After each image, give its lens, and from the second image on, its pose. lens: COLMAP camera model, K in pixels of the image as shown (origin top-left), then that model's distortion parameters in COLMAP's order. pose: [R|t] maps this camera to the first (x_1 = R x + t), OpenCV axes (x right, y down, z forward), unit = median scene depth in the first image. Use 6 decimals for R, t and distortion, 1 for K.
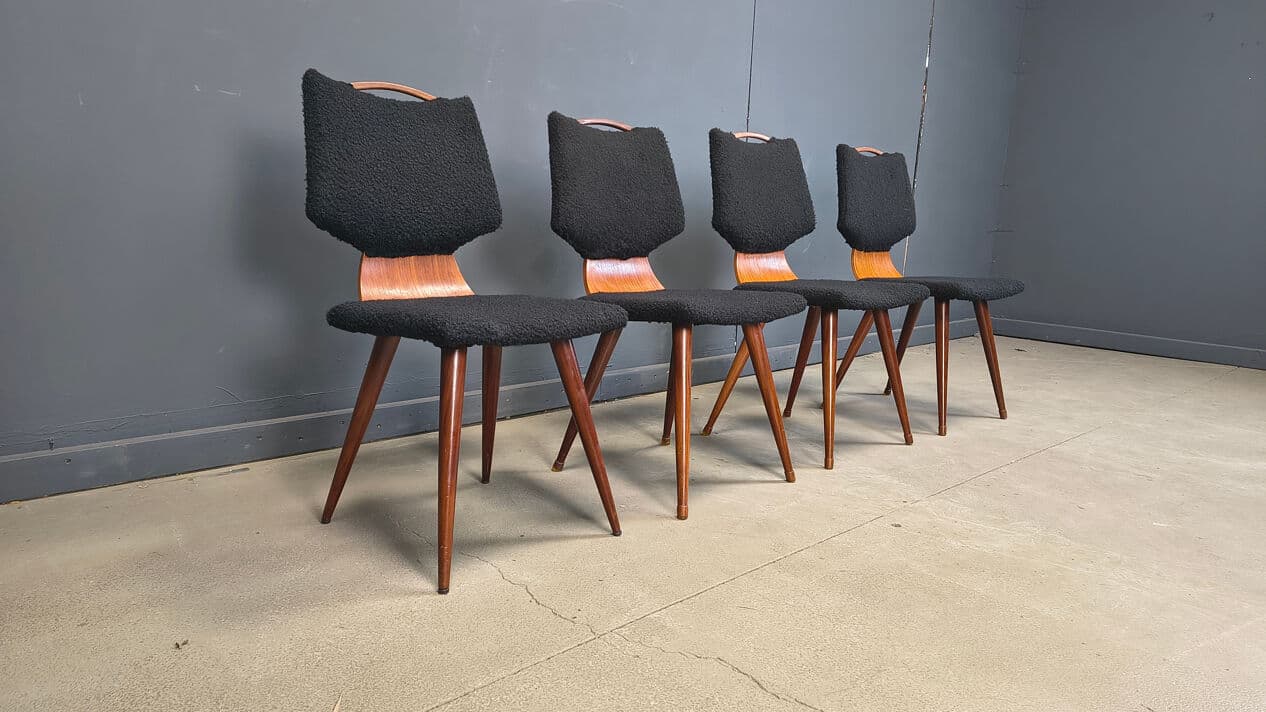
lens RADIAL K [[867.9, 0, 637.5], [0, 867.9, 378.3], [0, 0, 1]] dist [0.046821, -0.047904]
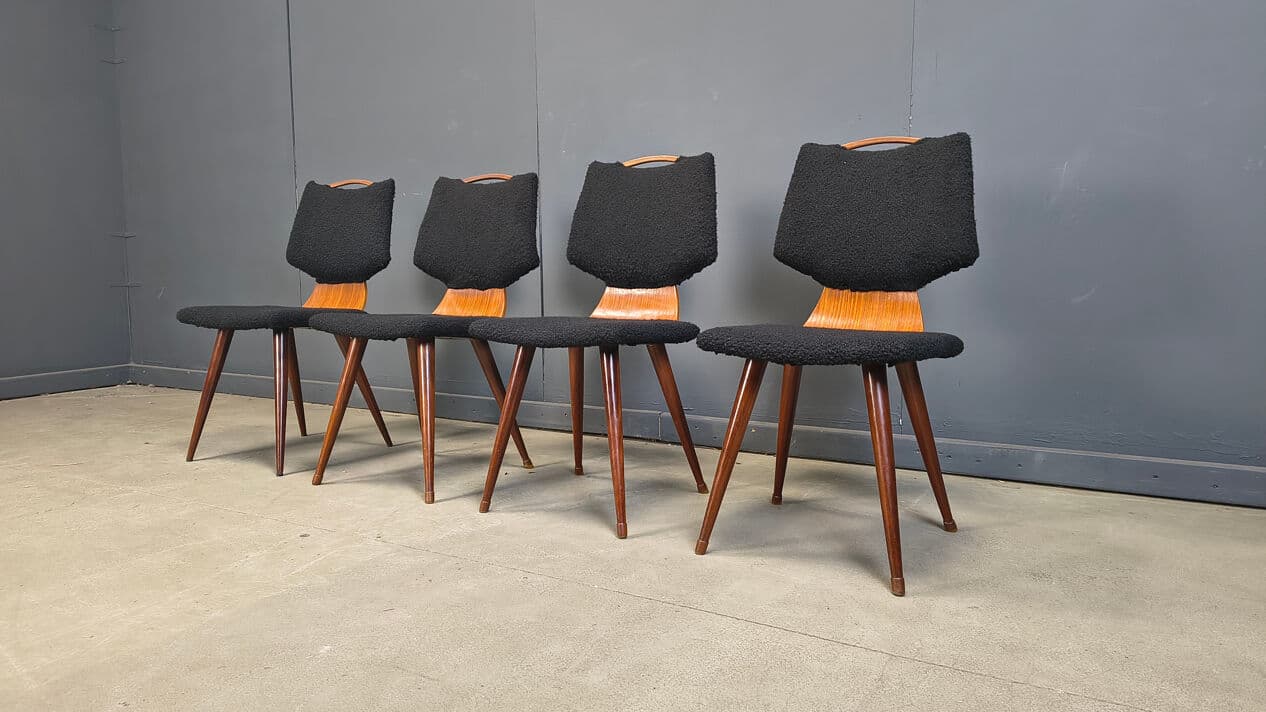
lens RADIAL K [[867.9, 0, 621.5], [0, 867.9, 351.1], [0, 0, 1]] dist [0.046821, -0.047904]
pose [[0.264052, 0.061056, -0.962574, 1.324349], [-0.168277, 0.985604, 0.016356, -0.122327], [0.949716, 0.157660, 0.270525, 1.003459]]
